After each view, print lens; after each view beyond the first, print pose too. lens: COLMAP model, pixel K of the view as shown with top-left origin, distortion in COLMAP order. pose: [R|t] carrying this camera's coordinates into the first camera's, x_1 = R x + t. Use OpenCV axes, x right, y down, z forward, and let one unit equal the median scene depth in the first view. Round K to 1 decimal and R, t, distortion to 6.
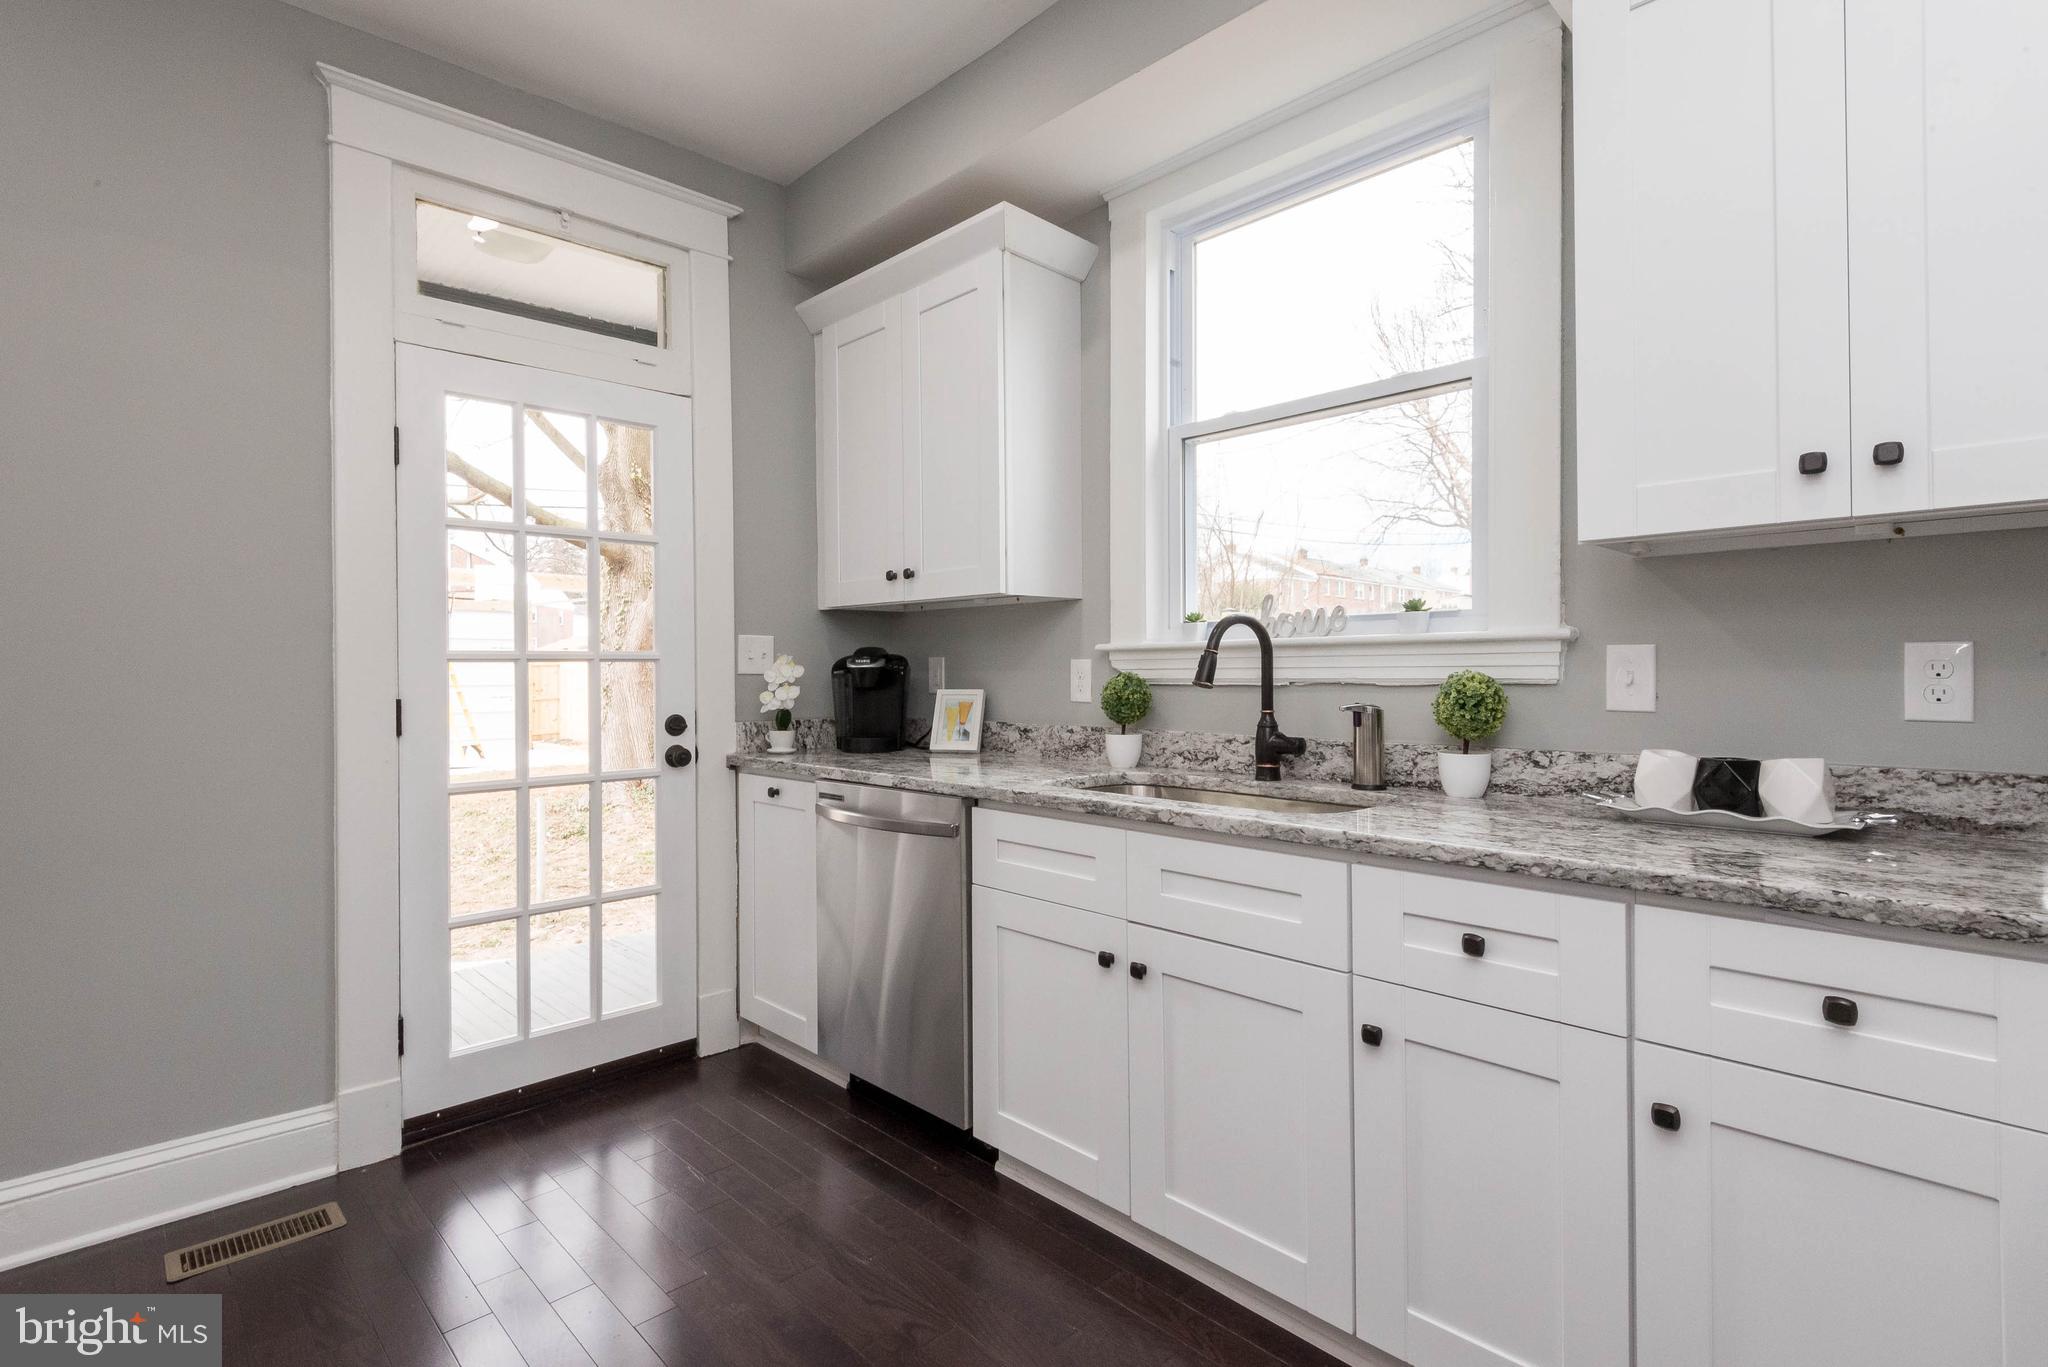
lens RADIAL K [[999.6, 0, 1016.1], [0, 999.6, 663.3], [0, 0, 1]] dist [0.031283, -0.000360]
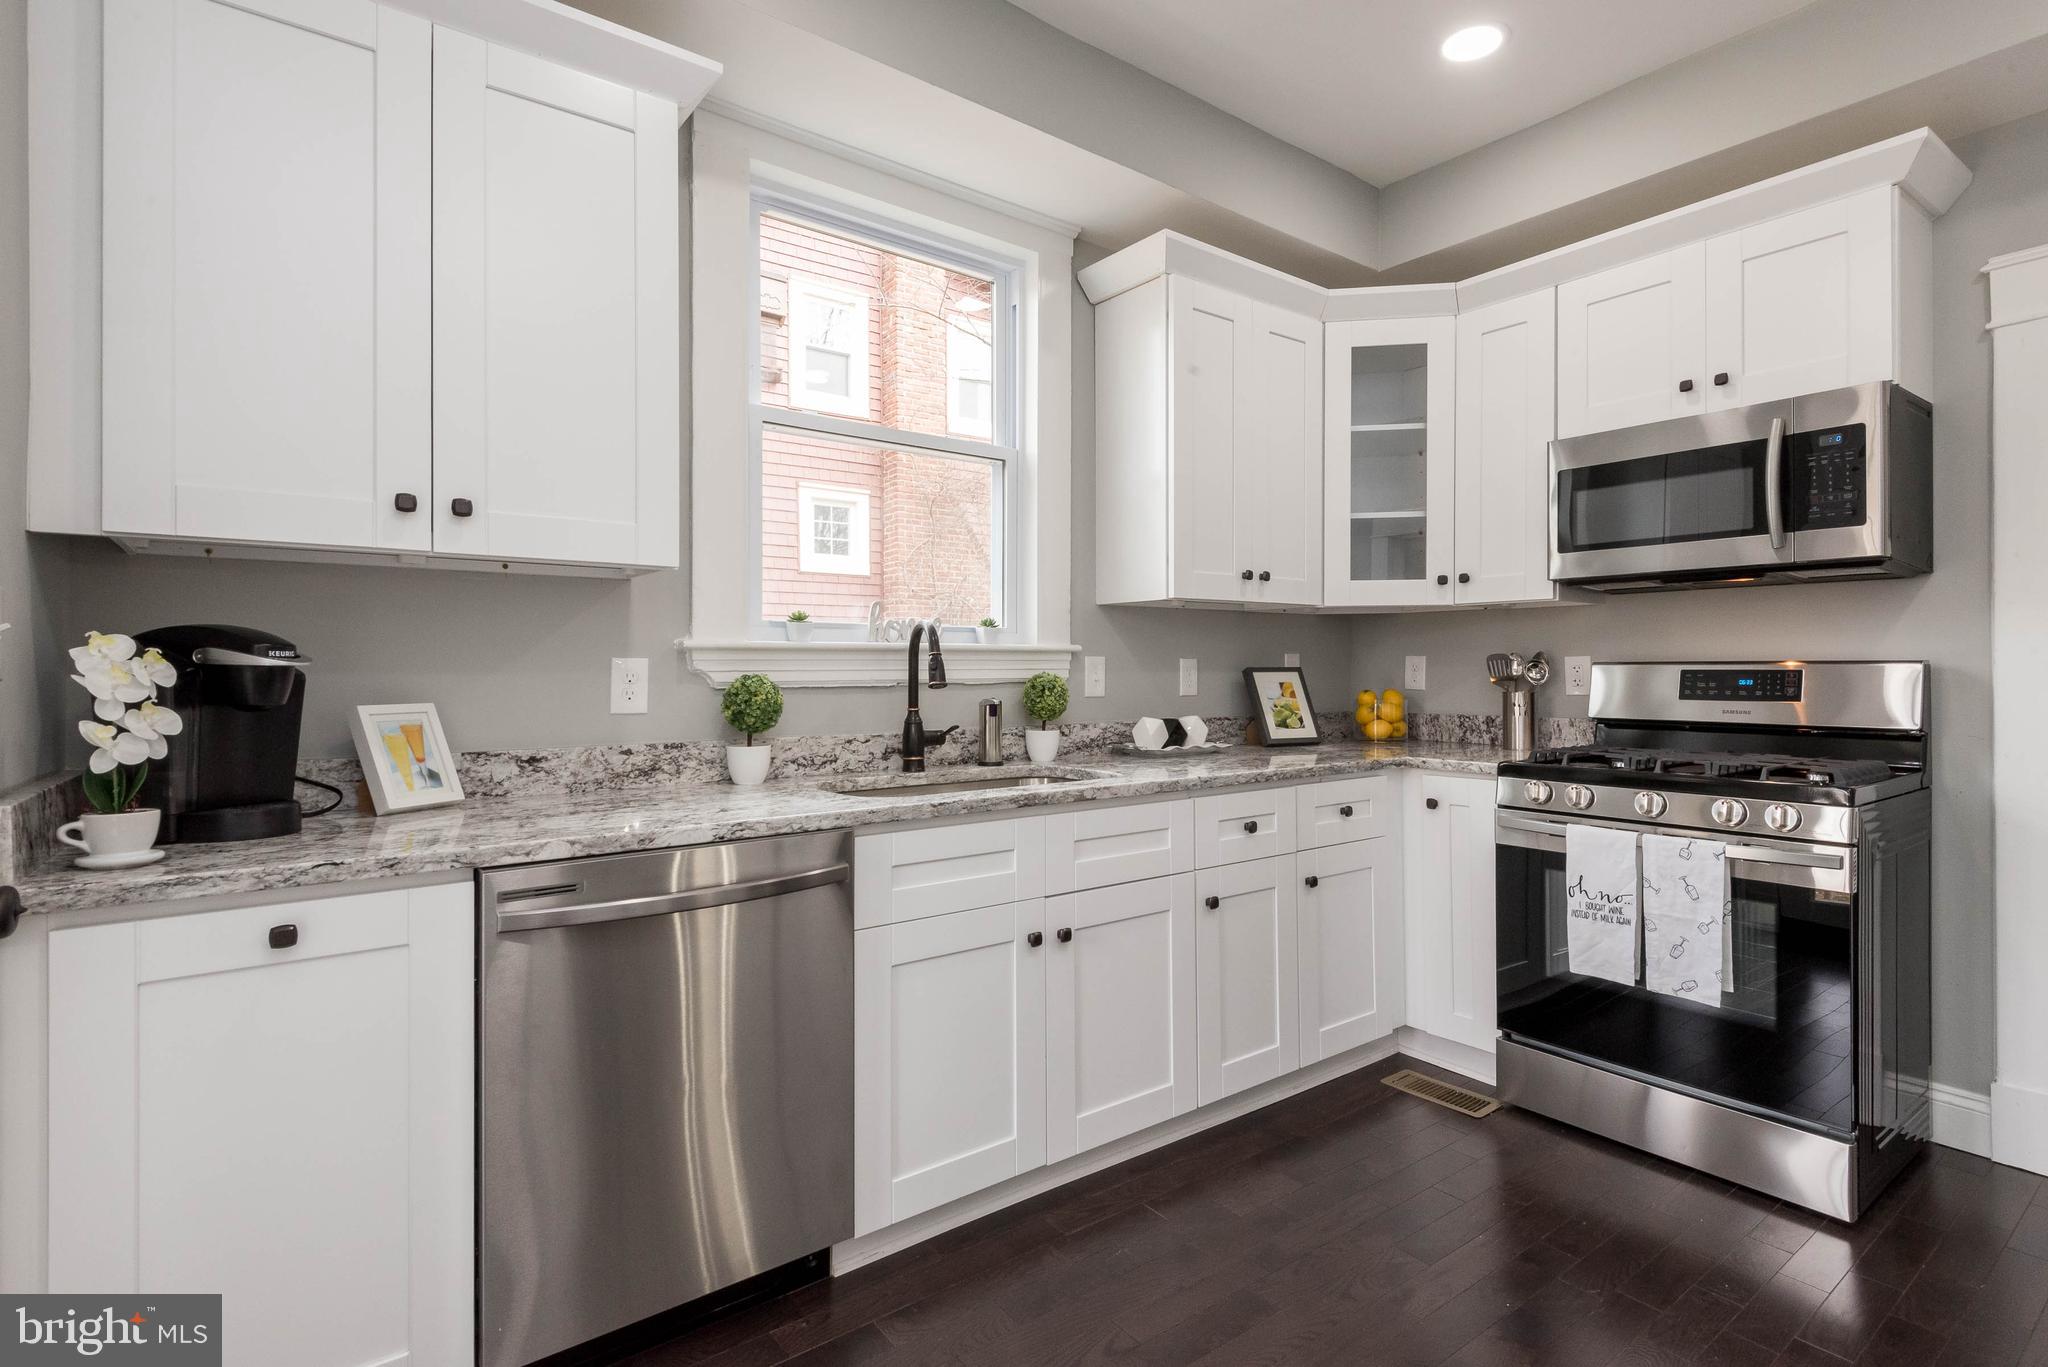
lens RADIAL K [[949.8, 0, 1027.8], [0, 949.8, 681.0], [0, 0, 1]] dist [0.023999, -0.001274]
pose [[0.124715, -0.001929, 0.992191, -0.766708], [0.000198, 0.999998, 0.001919, 0.014839], [-0.992193, -0.000043, 0.124715, 0.737185]]
